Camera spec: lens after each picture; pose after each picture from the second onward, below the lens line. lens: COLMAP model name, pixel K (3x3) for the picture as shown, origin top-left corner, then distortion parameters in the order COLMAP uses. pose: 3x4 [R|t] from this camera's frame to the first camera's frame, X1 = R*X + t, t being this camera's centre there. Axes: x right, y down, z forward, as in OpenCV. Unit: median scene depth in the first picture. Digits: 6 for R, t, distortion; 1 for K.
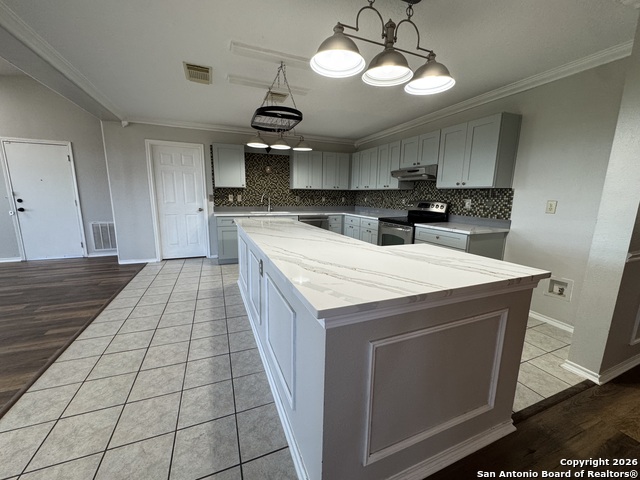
lens RADIAL K [[255.9, 0, 320.0], [0, 255.9, 240.0], [0, 0, 1]] dist [-0.003066, -0.000127]
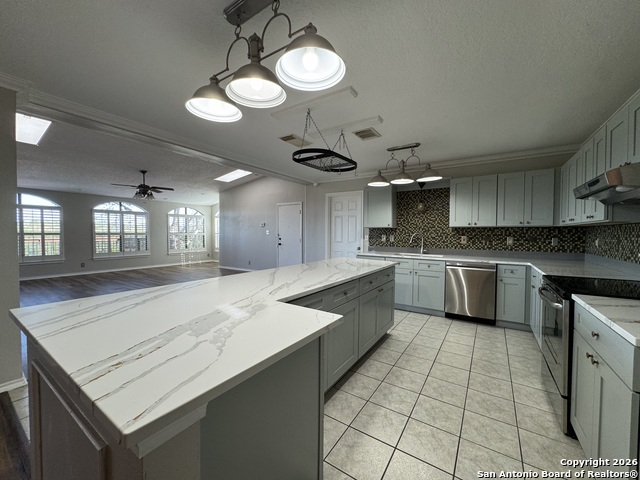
lens RADIAL K [[255.9, 0, 320.0], [0, 255.9, 240.0], [0, 0, 1]] dist [-0.003066, -0.000127]
pose [[0.557770, 0.011268, -0.829919, 0.488812], [-0.141985, 0.986464, -0.082031, -0.056478], [0.817761, 0.163591, 0.551820, 0.352897]]
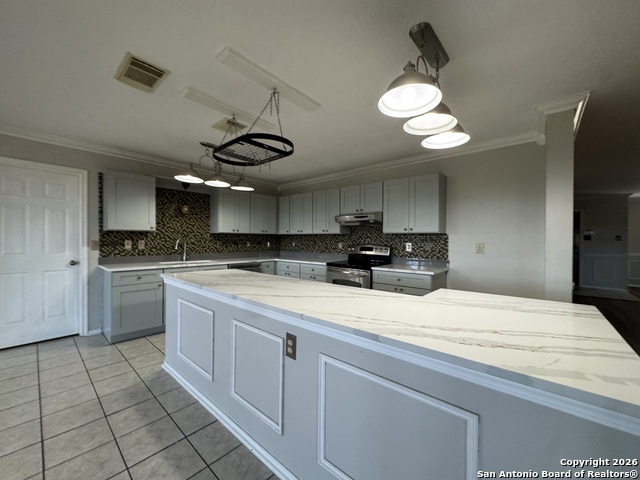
lens RADIAL K [[255.9, 0, 320.0], [0, 255.9, 240.0], [0, 0, 1]] dist [-0.003066, -0.000127]
pose [[0.896919, -0.007827, 0.442125, -0.257714], [0.081771, 0.985535, -0.148437, -0.035995], [-0.434568, 0.169289, 0.884586, 0.168781]]
